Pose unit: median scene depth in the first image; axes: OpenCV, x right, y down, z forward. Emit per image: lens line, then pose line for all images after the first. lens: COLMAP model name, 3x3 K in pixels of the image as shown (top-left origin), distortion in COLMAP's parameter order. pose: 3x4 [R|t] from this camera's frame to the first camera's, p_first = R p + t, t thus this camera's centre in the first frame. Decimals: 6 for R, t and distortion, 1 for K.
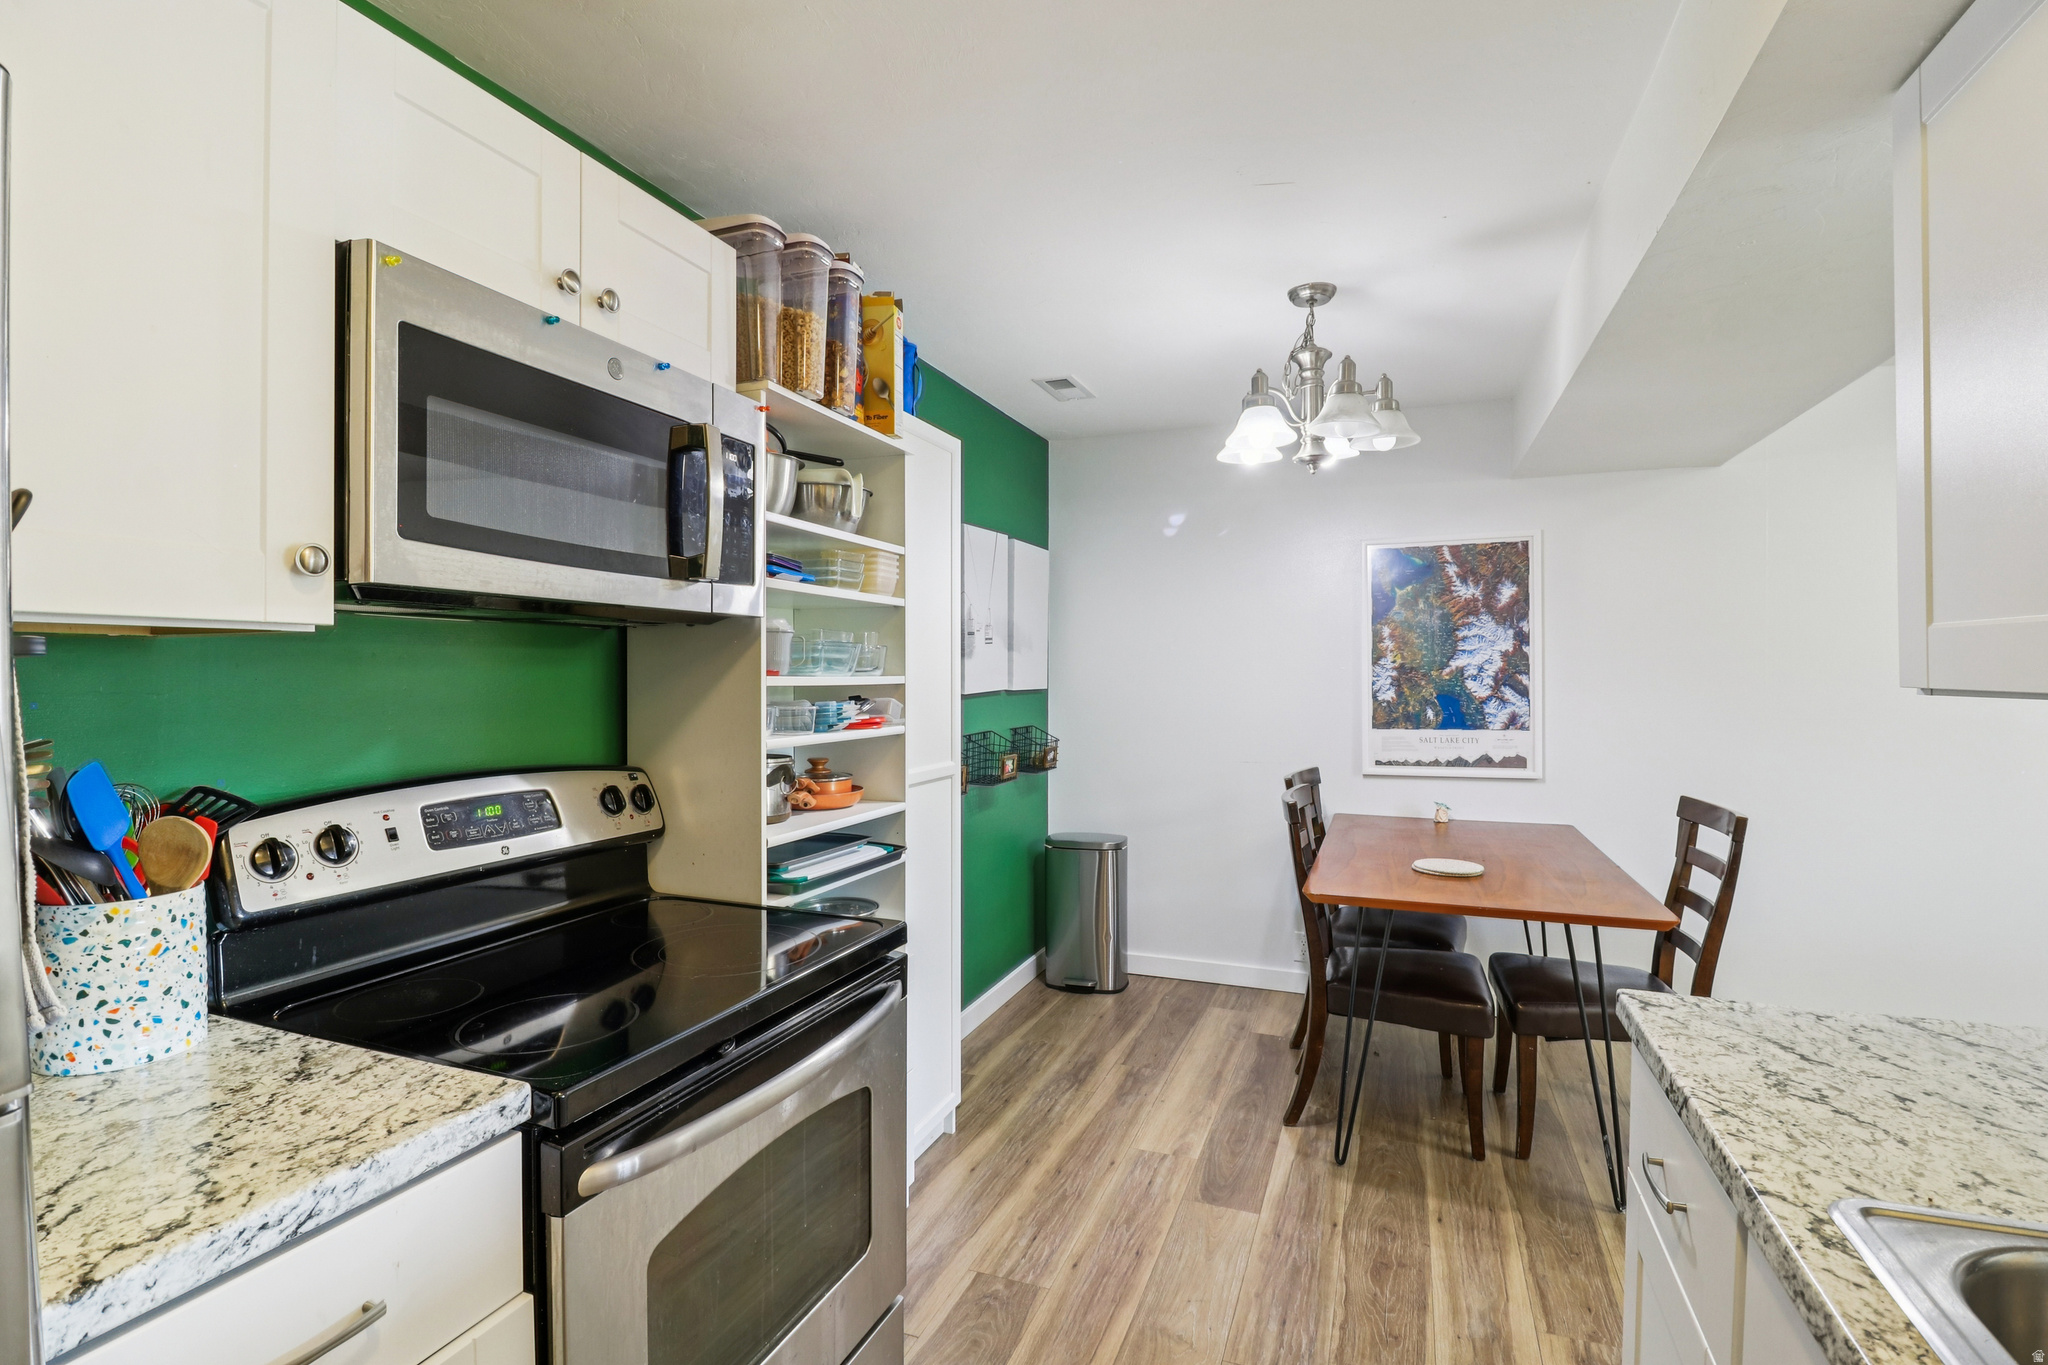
lens RADIAL K [[964.9, 0, 1022.6], [0, 964.9, 686.3], [0, 0, 1]] dist [0.001668, -0.014653]
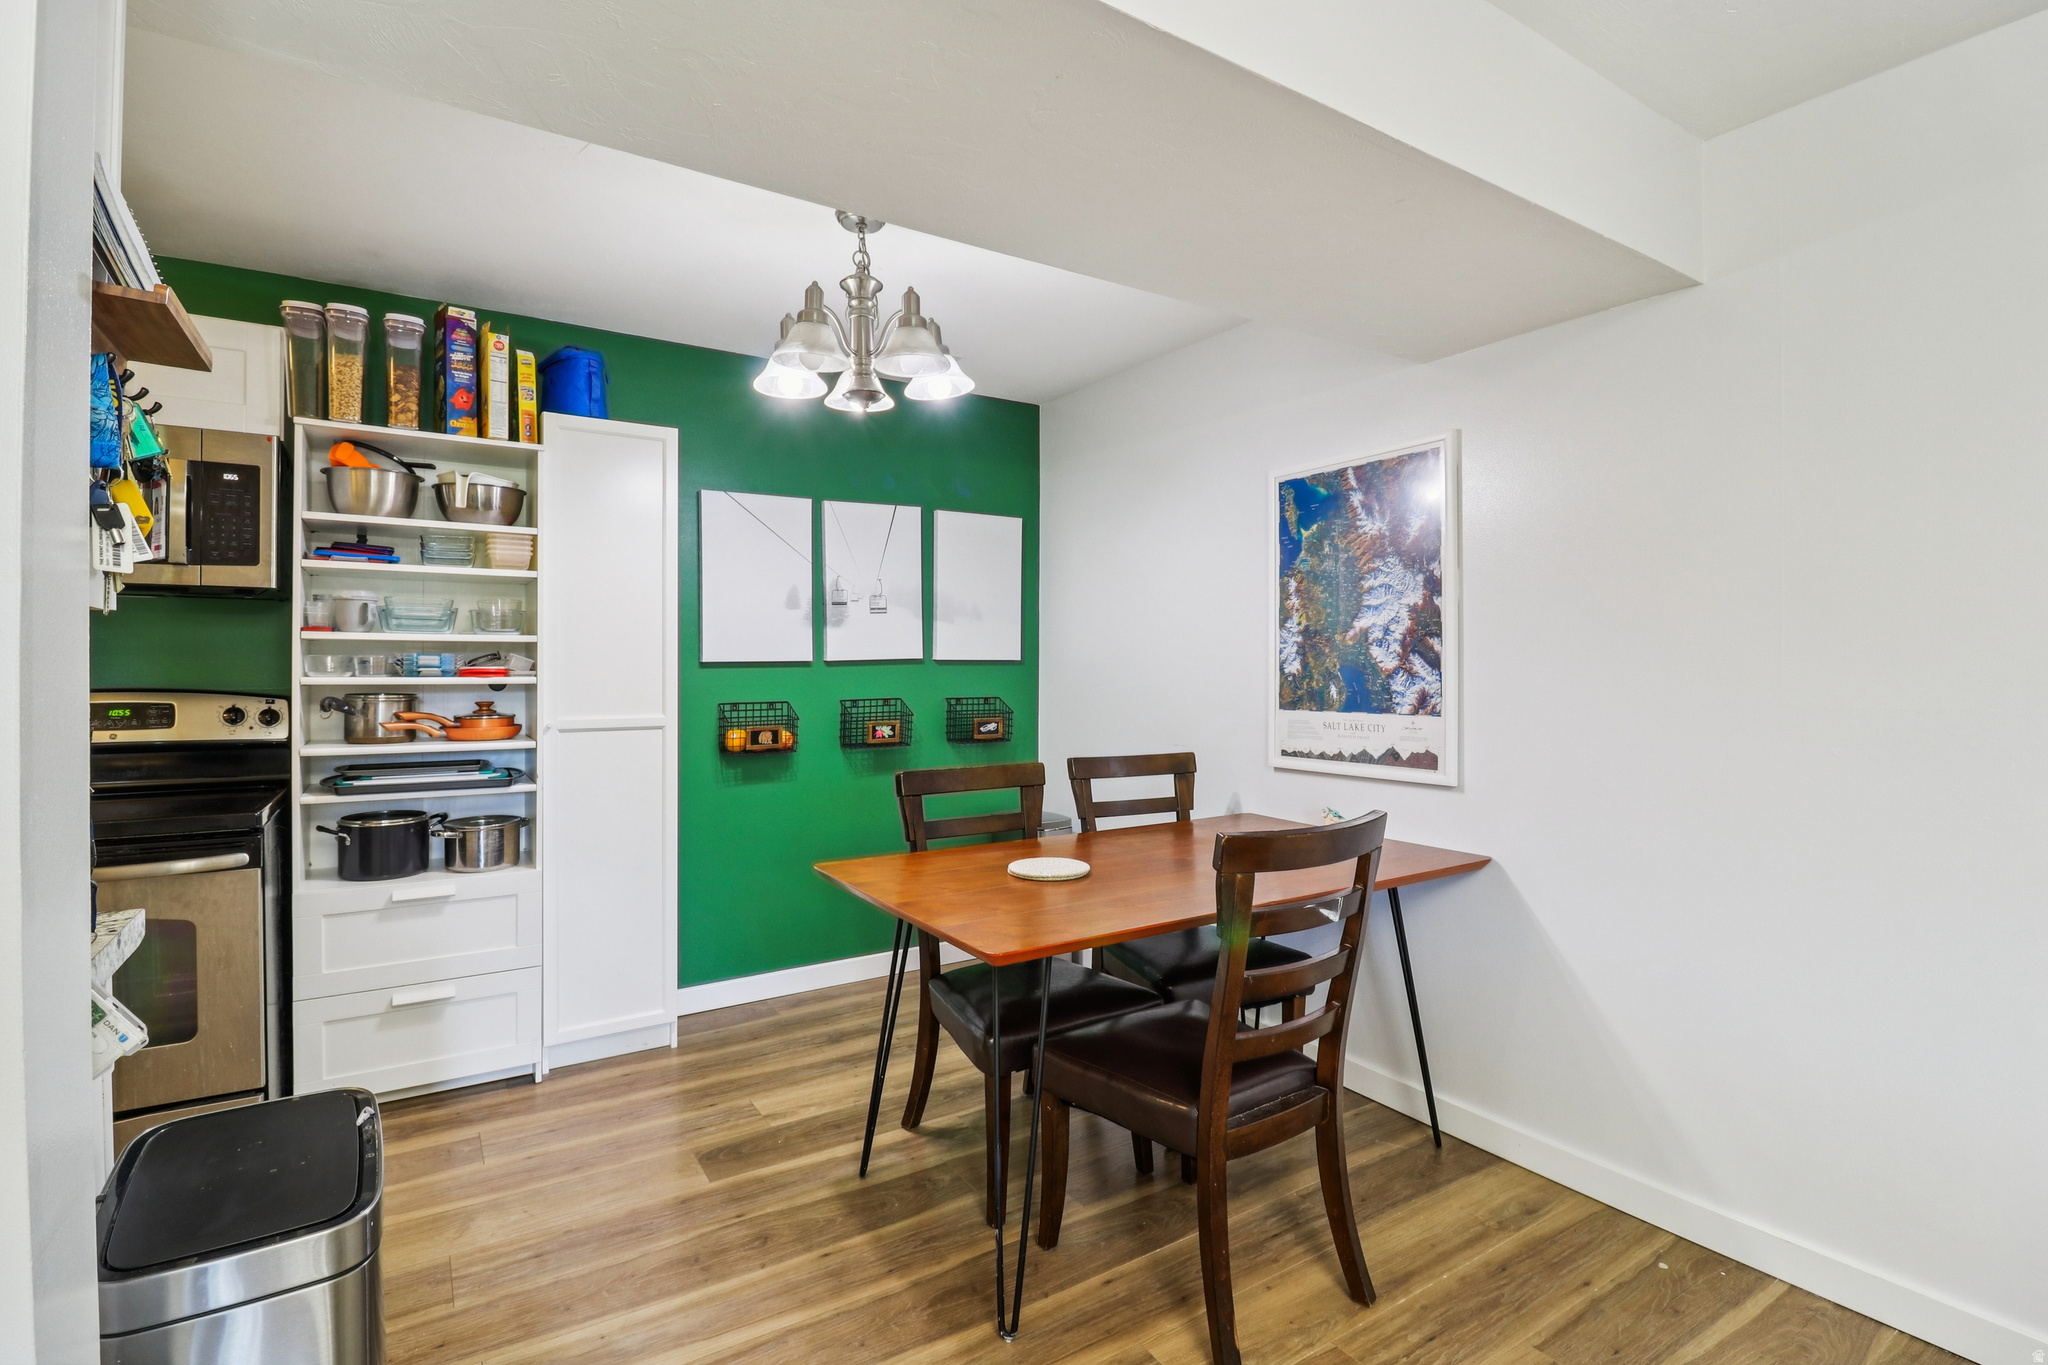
lens RADIAL K [[956.0, 0, 1022.3], [0, 956.0, 670.7], [0, 0, 1]] dist [-0.001206, -0.013542]
pose [[0.810105, 0.008887, -0.586217, 0.879170], [-0.013118, 0.999910, -0.002971, 0.023684], [0.586138, 0.010097, 0.810149, 0.329207]]
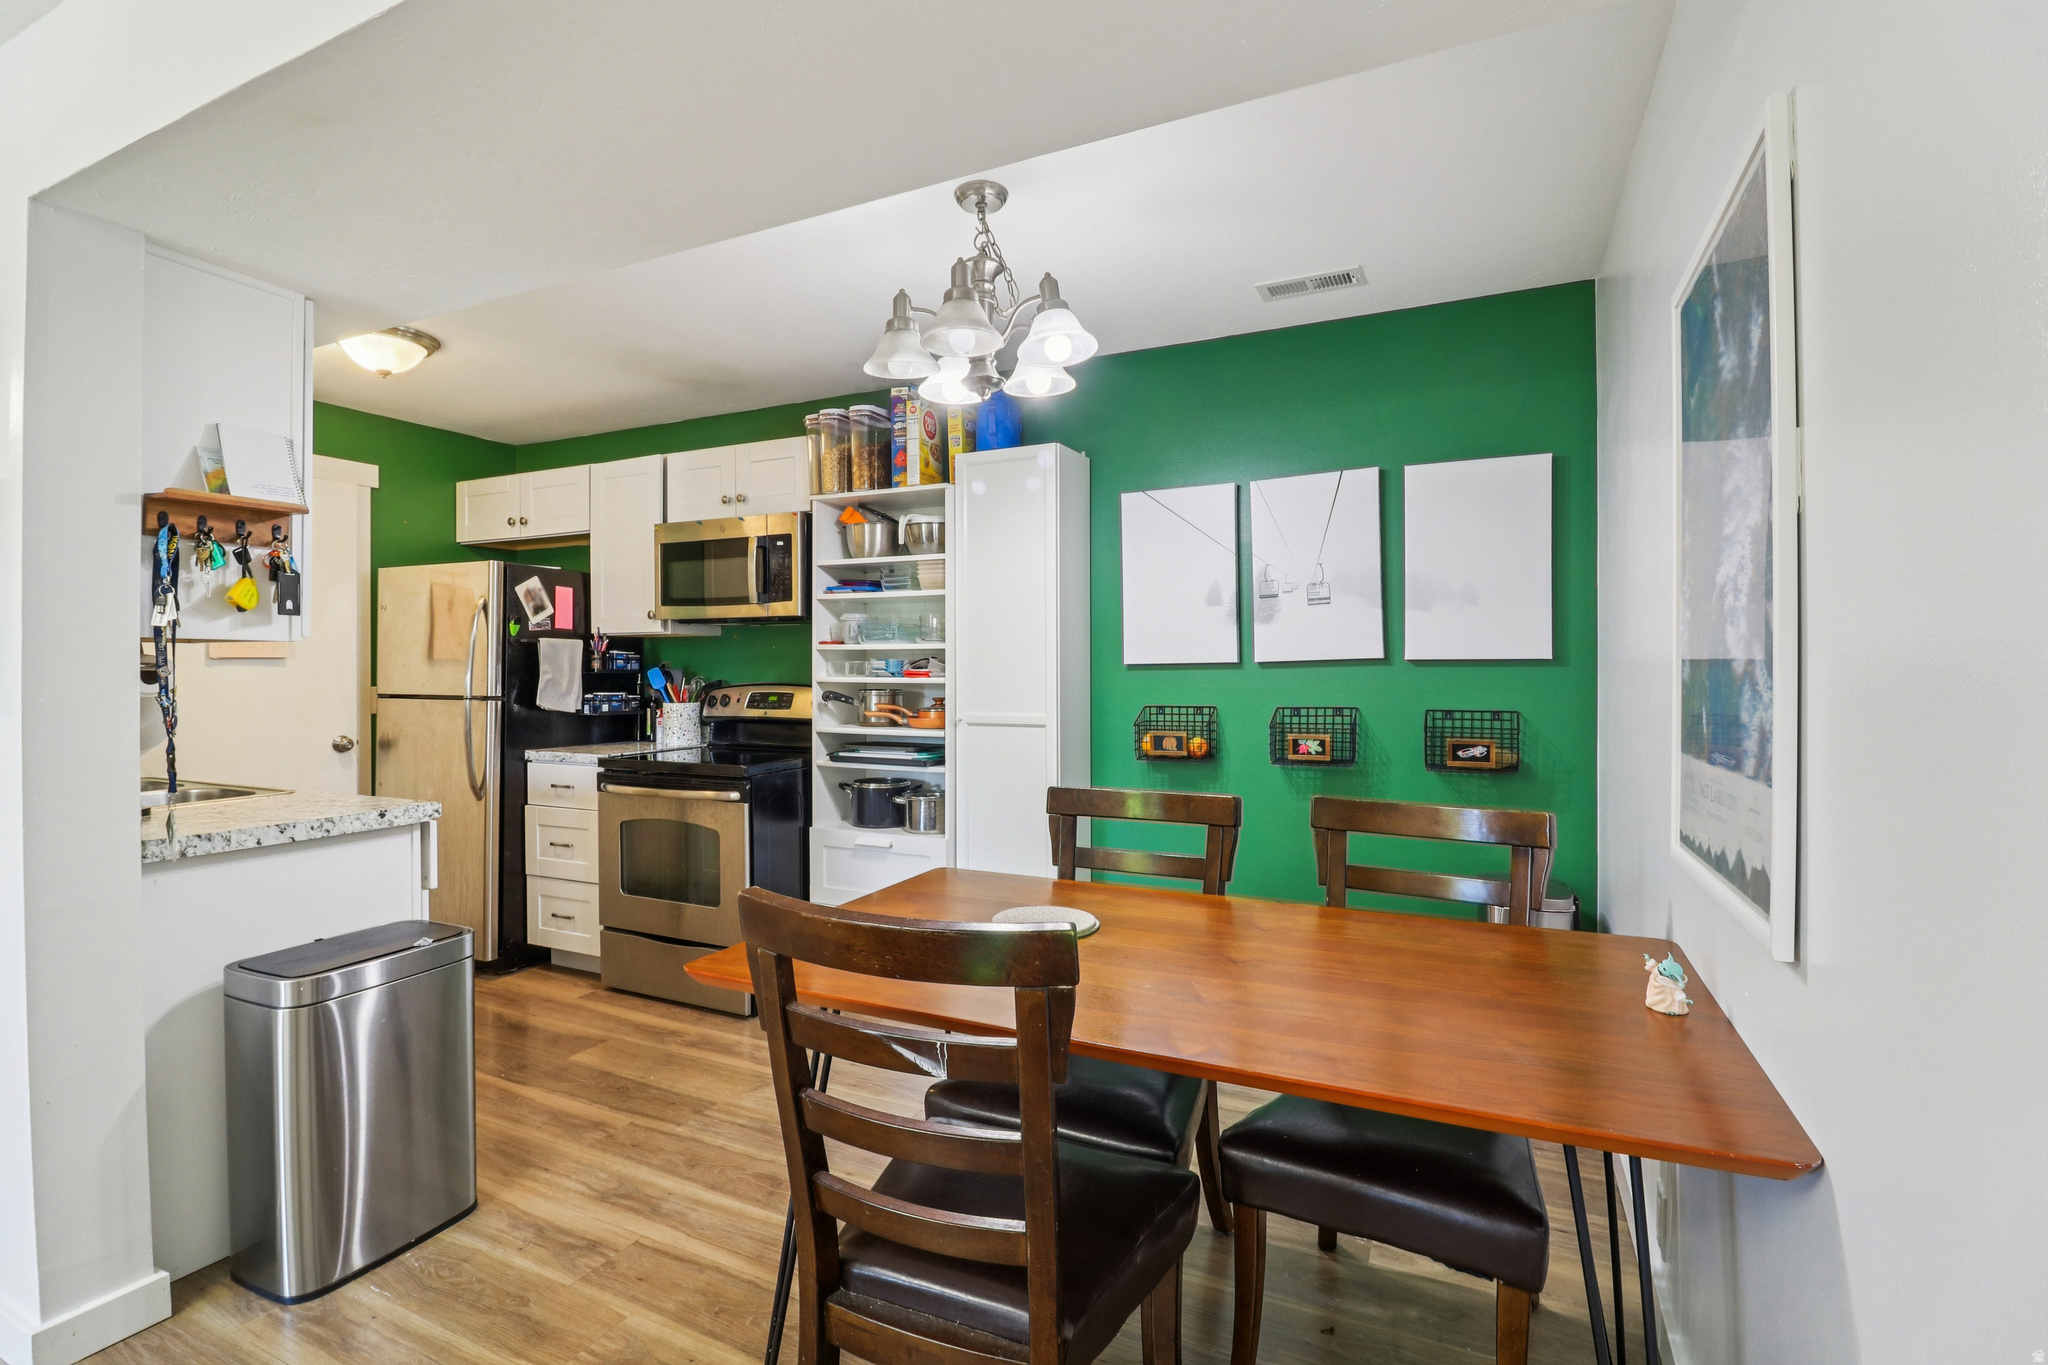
lens RADIAL K [[959.6, 0, 1019.7], [0, 959.6, 672.2], [0, 0, 1]] dist [-0.000877, -0.000238]
pose [[-0.076128, 0.008946, -0.997058, 1.068422], [-0.011962, 0.999880, 0.009885, 0.014141], [0.997026, 0.012680, -0.076012, 1.013999]]
